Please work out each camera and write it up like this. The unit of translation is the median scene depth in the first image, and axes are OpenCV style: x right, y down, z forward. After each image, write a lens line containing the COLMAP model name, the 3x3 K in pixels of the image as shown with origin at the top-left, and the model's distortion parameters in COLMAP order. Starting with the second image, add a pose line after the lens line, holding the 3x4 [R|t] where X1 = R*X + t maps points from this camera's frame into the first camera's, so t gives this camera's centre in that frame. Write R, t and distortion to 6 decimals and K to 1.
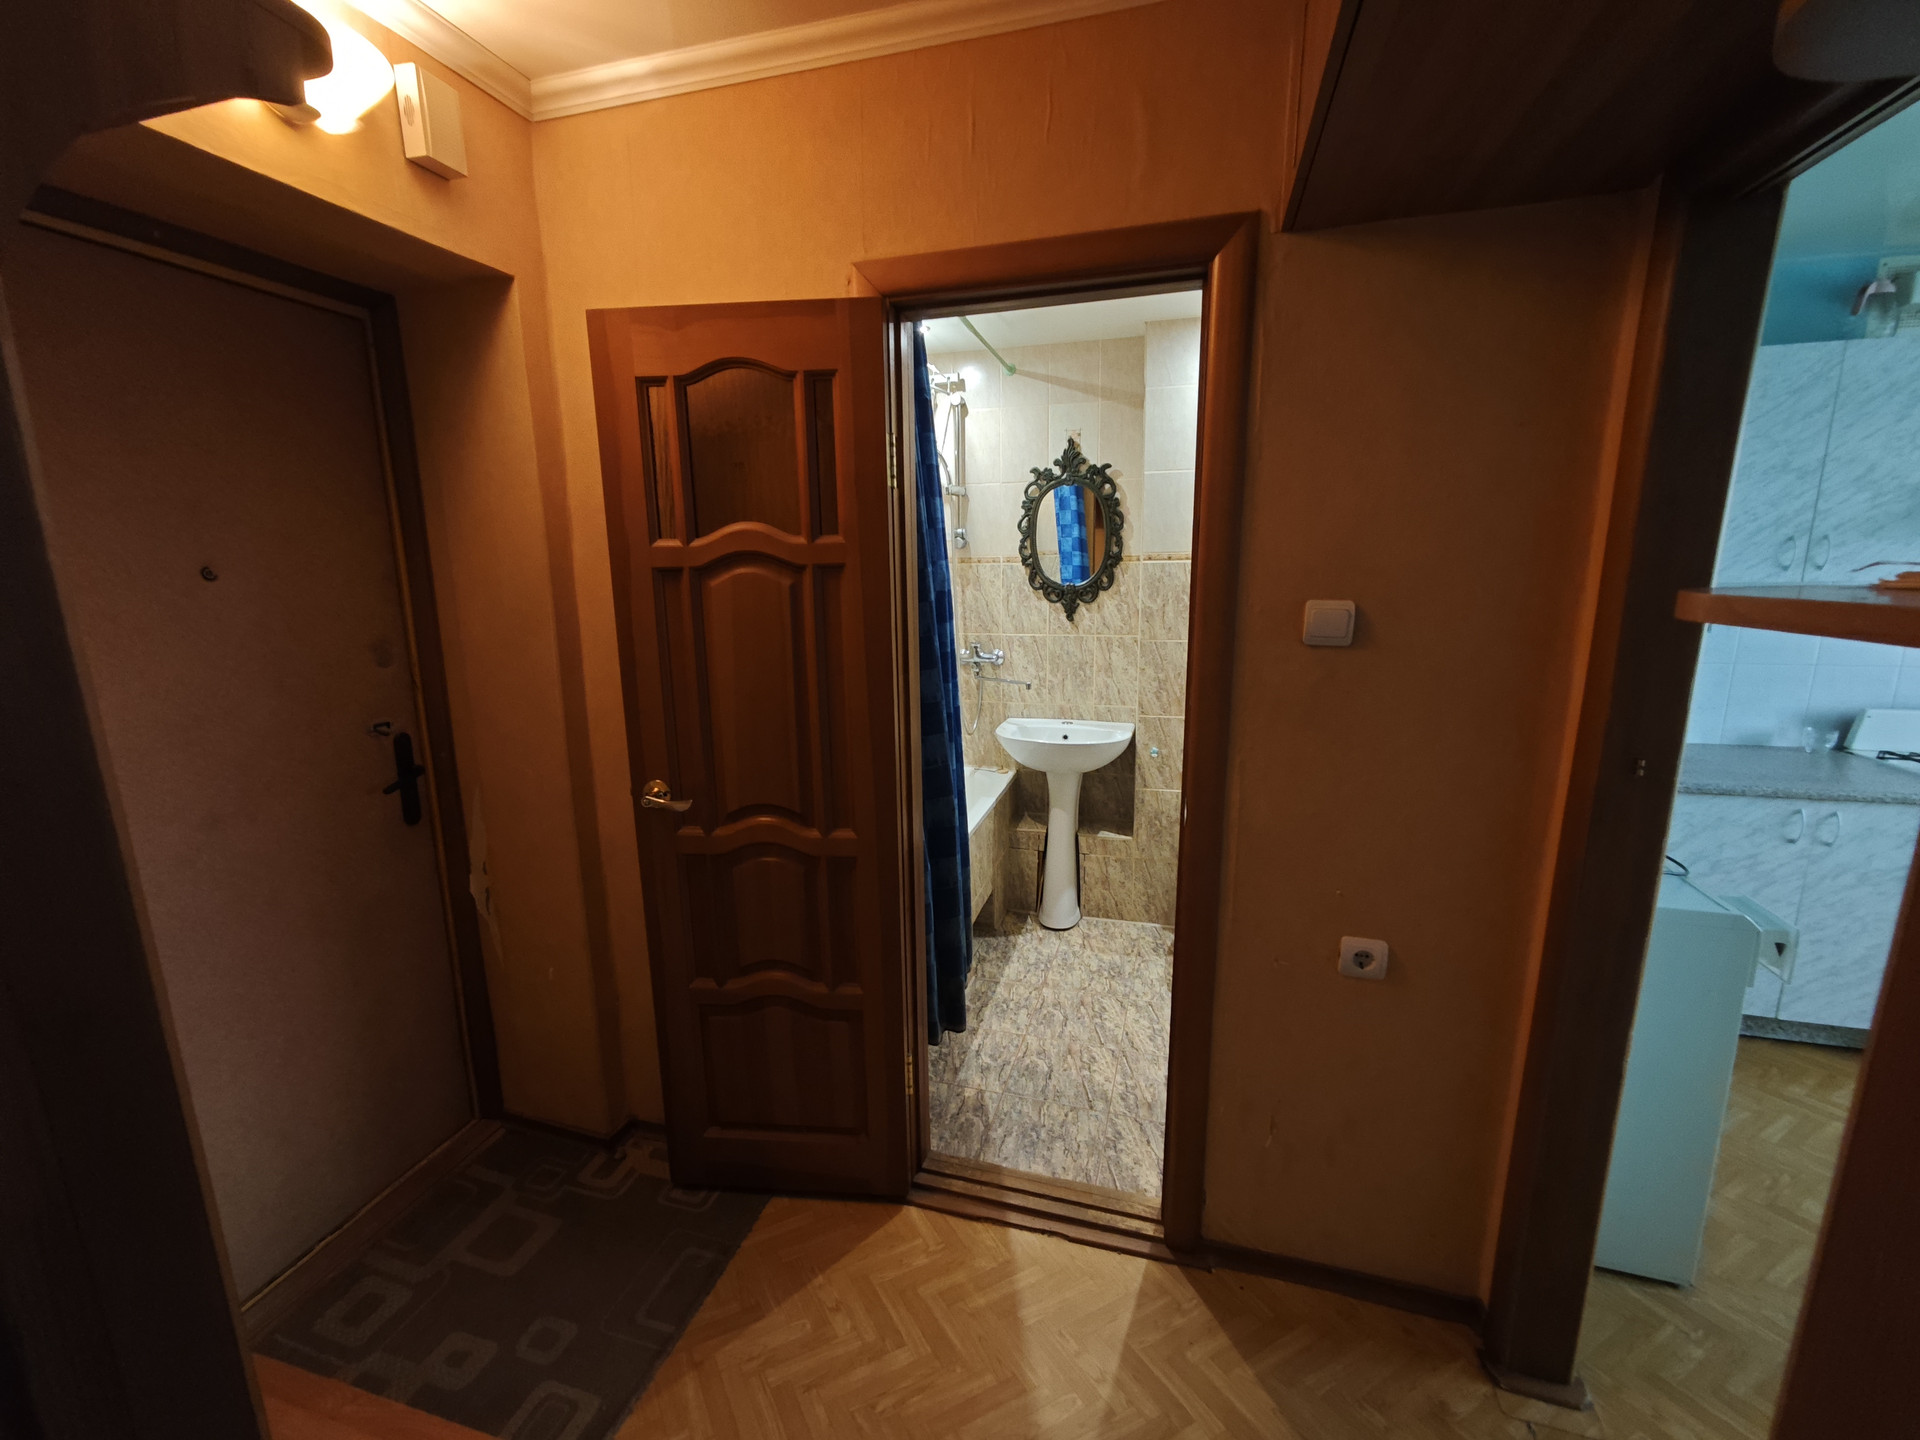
lens RADIAL K [[796.3, 0, 961.4], [0, 796.3, 719.5], [0, 0, 1]] dist [0.003802, 0.000210]
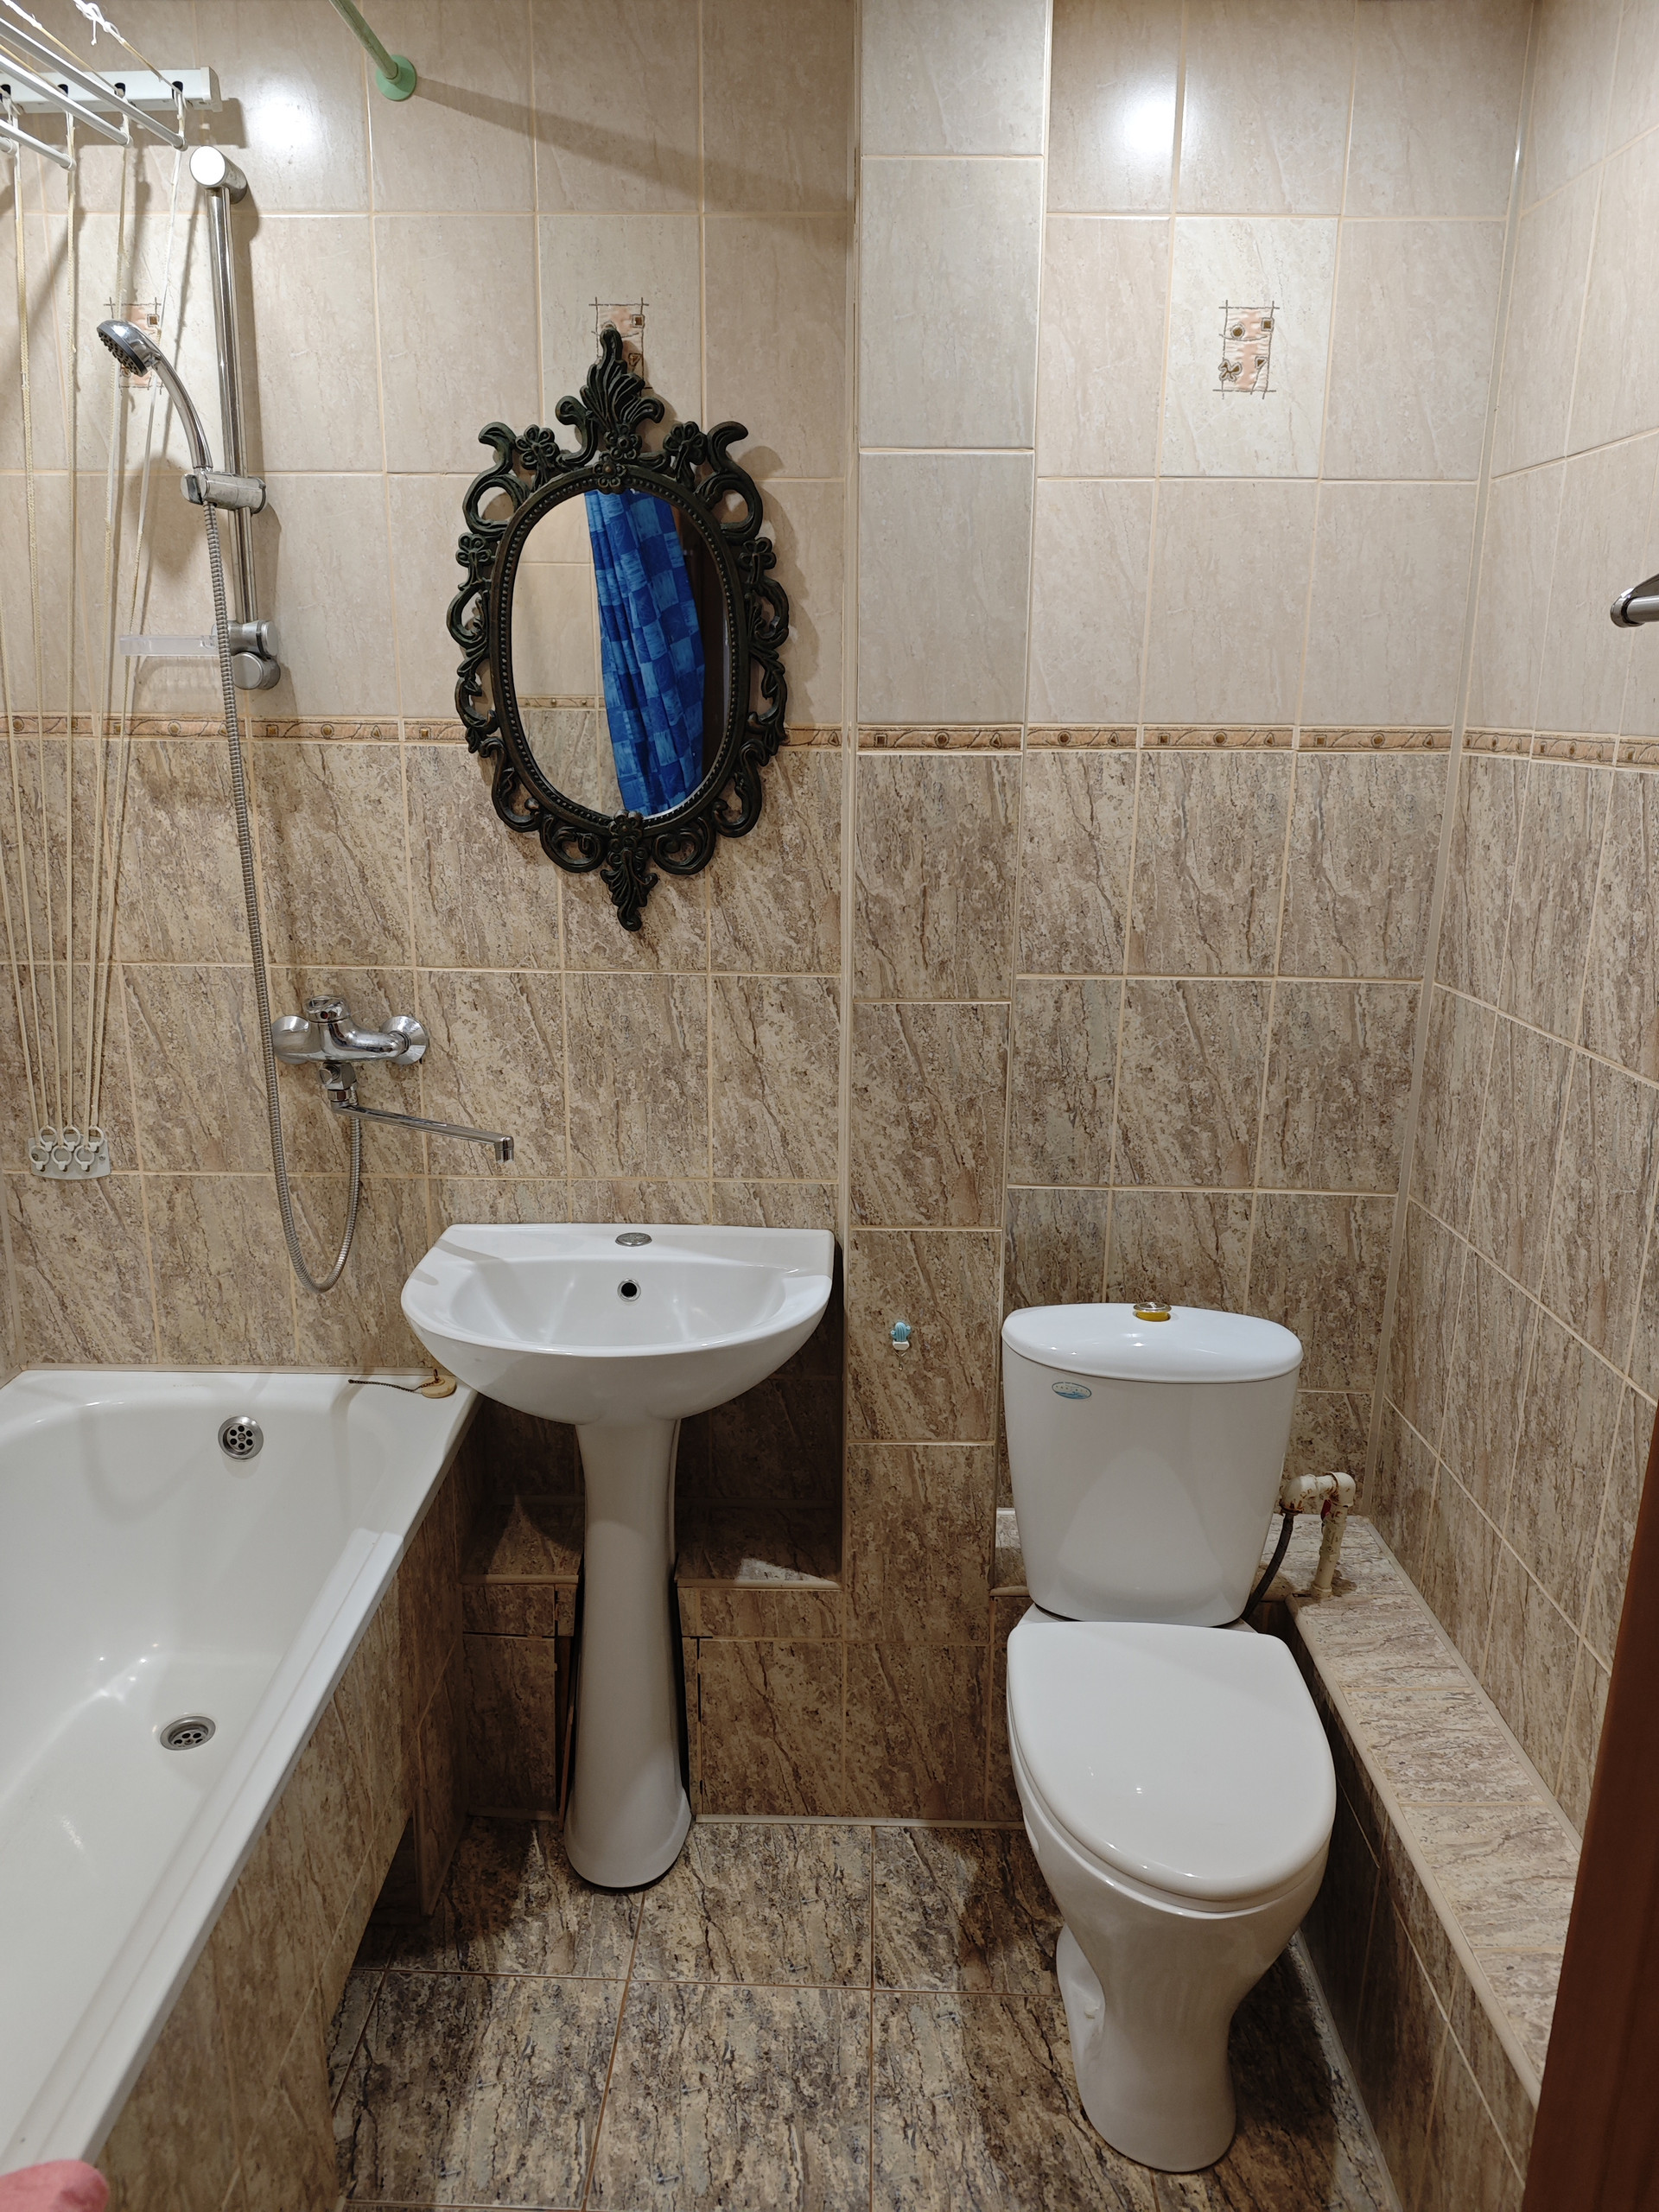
lens RADIAL K [[1527.3, 0, 818.7], [0, 1527.3, 1103.9], [0, 0, 1]] dist [0.018784, -0.014560]
pose [[0.966914, -0.041699, 0.251671, 0.052876], [0.027226, 0.997783, 0.060721, -0.090429], [-0.253645, -0.051860, 0.965906, 0.390013]]
